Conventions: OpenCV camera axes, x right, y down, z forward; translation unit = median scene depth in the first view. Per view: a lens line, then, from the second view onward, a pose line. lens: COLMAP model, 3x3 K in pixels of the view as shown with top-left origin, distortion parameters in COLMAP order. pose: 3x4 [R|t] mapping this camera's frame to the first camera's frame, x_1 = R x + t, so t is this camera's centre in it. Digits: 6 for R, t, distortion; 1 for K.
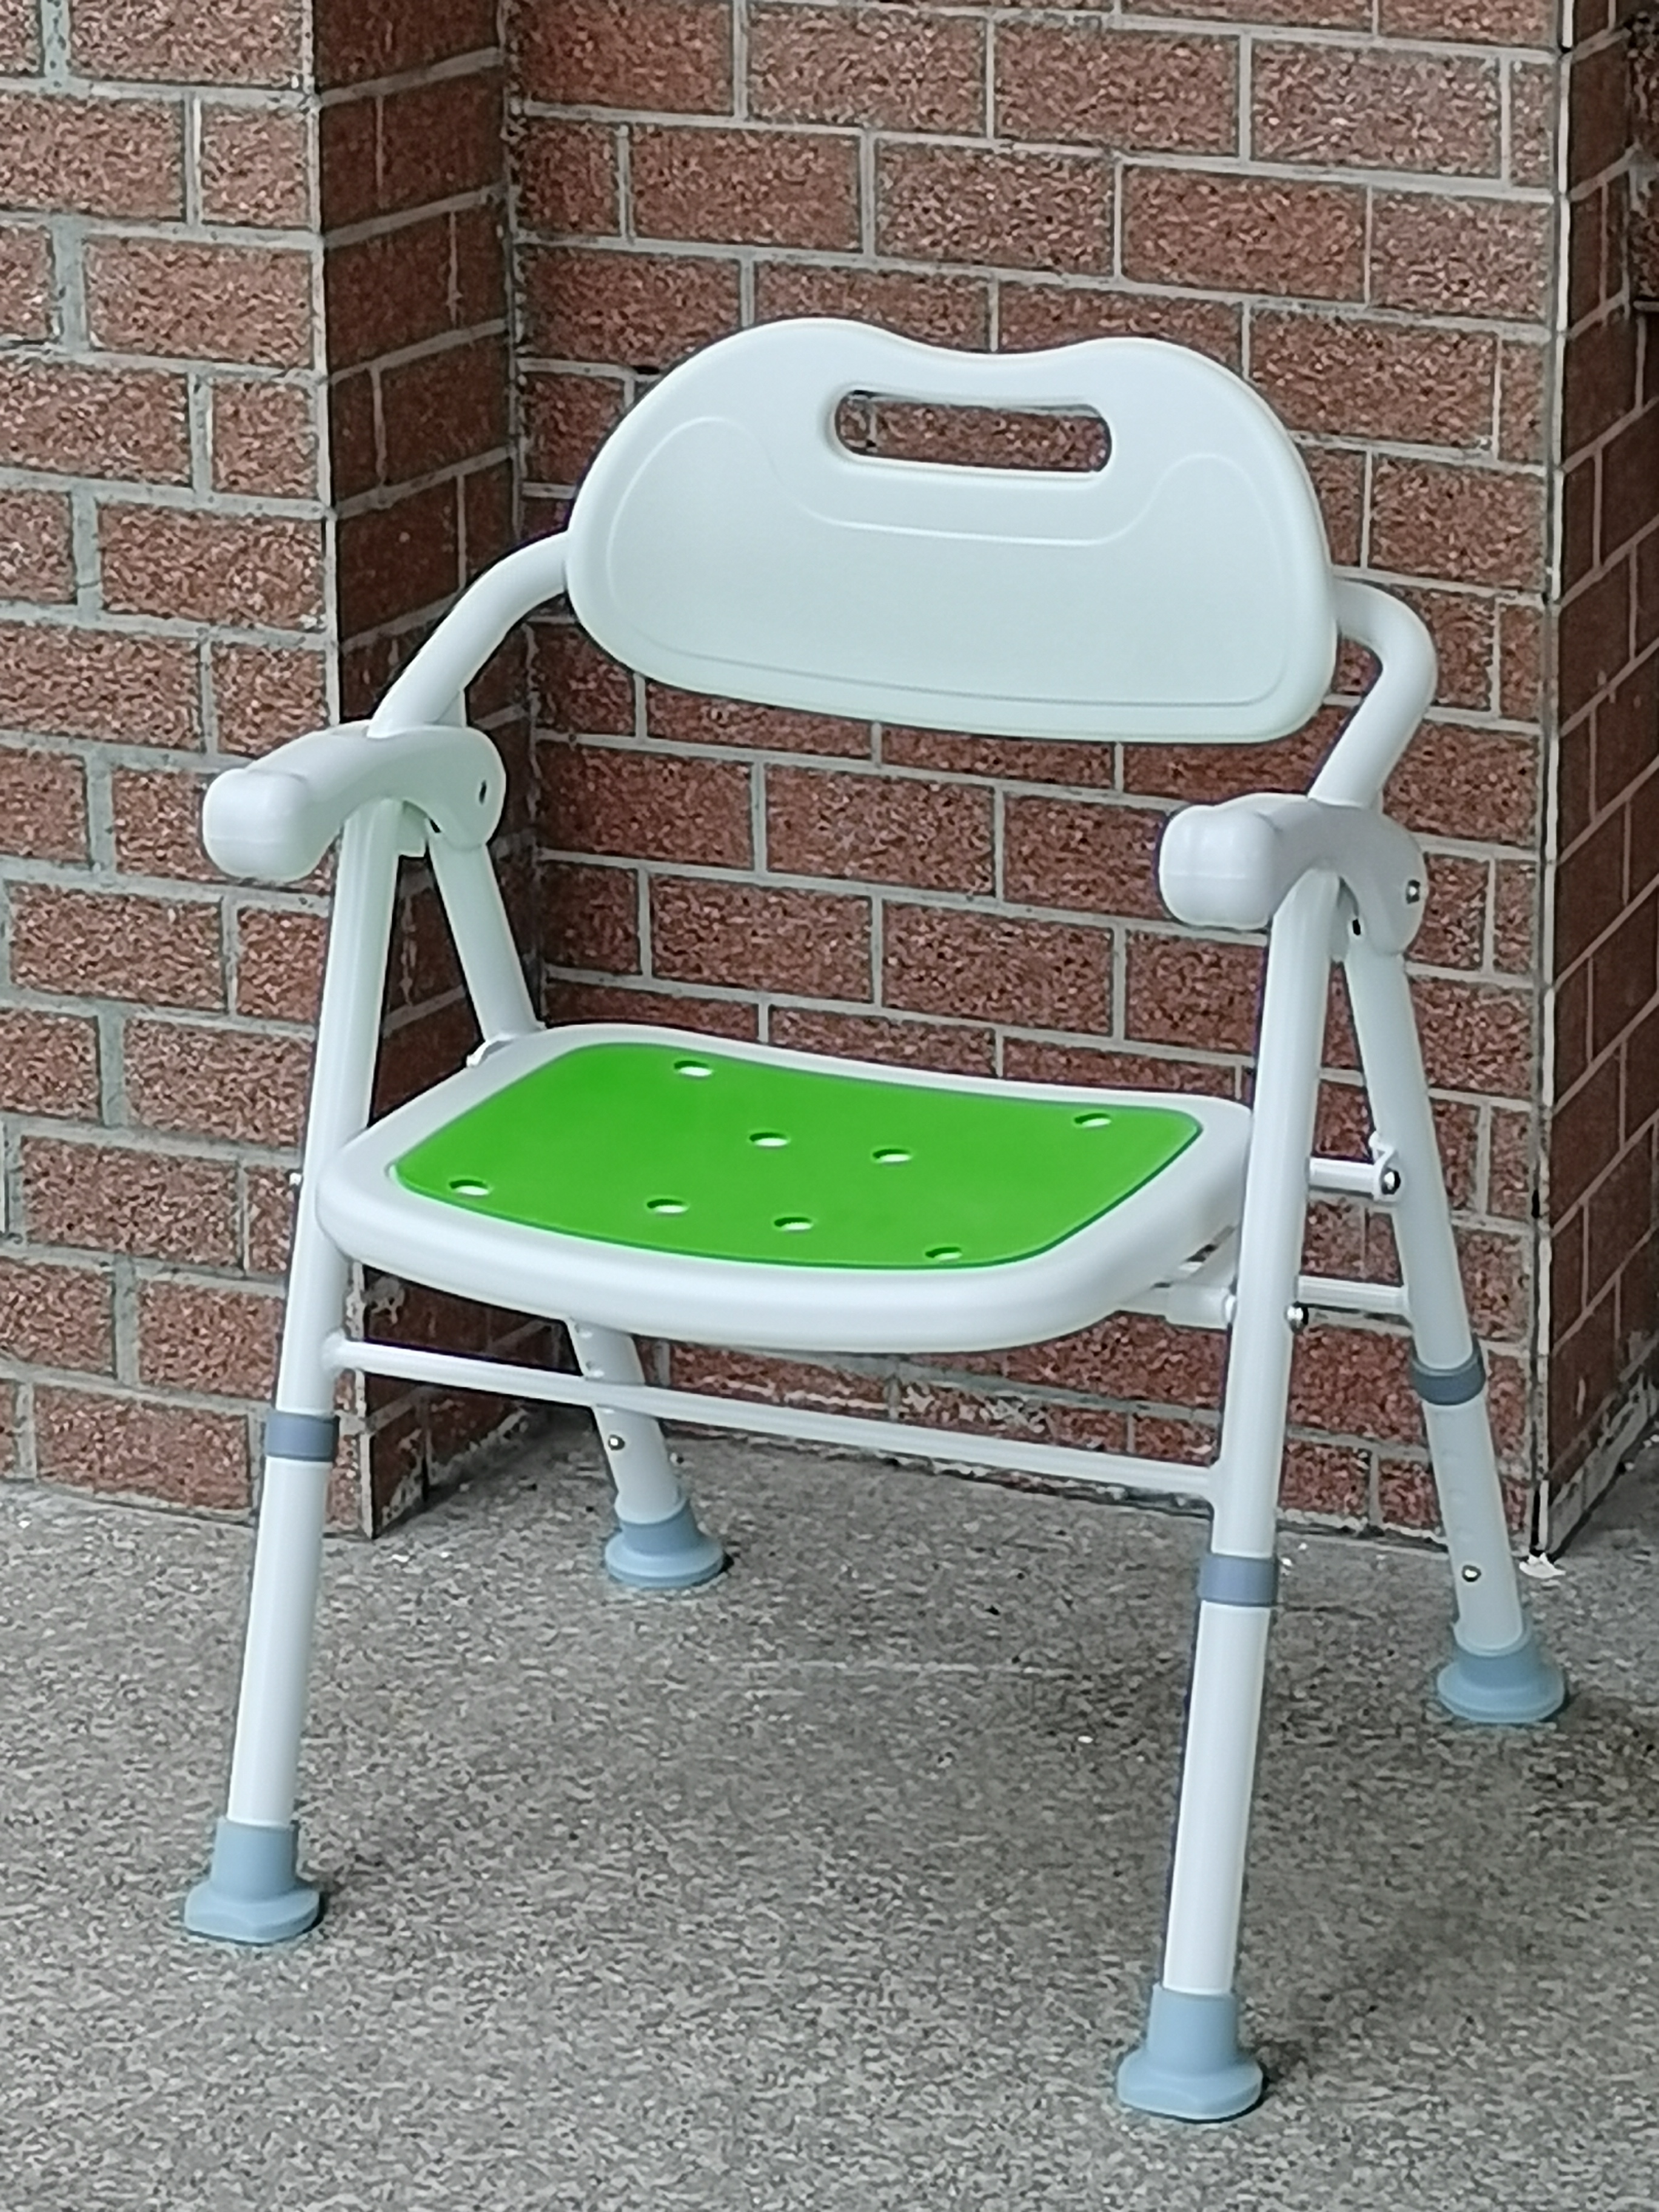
lens RADIAL K [[6448.0, 0, 1185.6], [0, 6448.0, 1037.3], [0, 0, 1]] dist [0.046338, -0.472425]
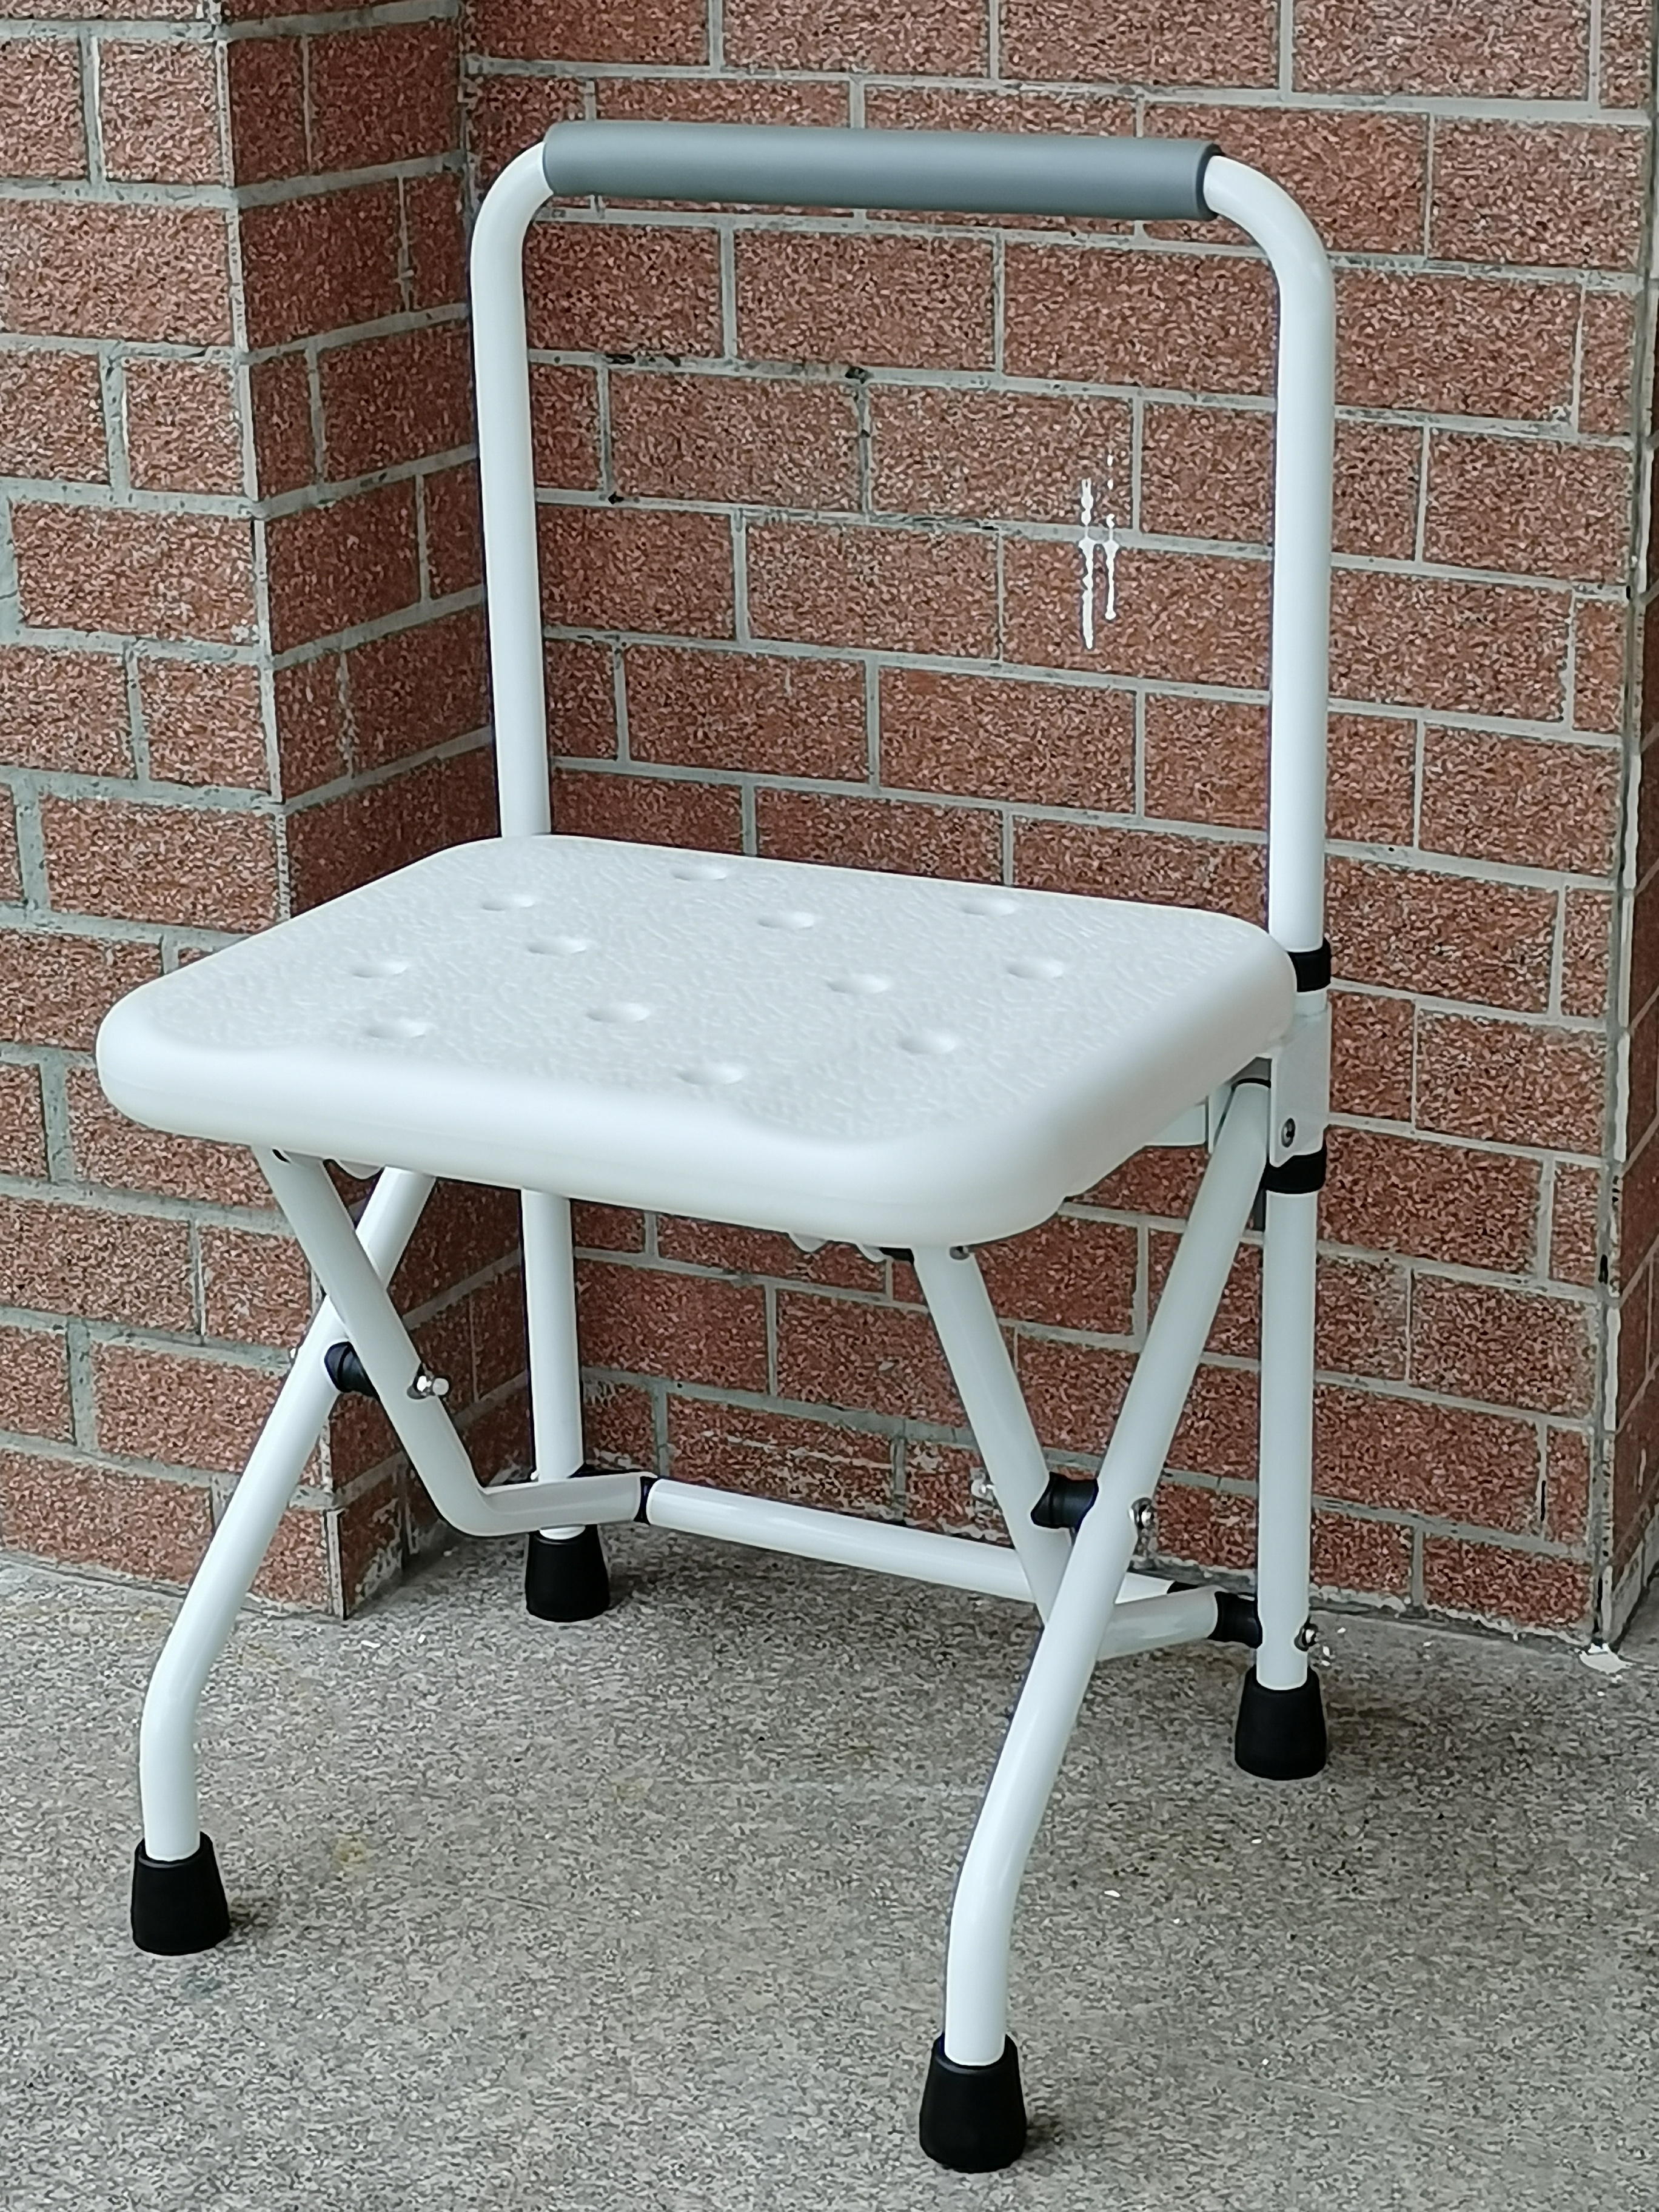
lens RADIAL K [[4082.3, 0, 952.5], [0, 4082.3, 1078.6], [0, 0, 1]] dist [0.072084, -0.208724]
pose [[0.999084, -0.004616, -0.042544, -0.012652], [0.005946, 0.999495, 0.031201, -0.019490], [0.042379, -0.031425, 0.998607, 0.429887]]
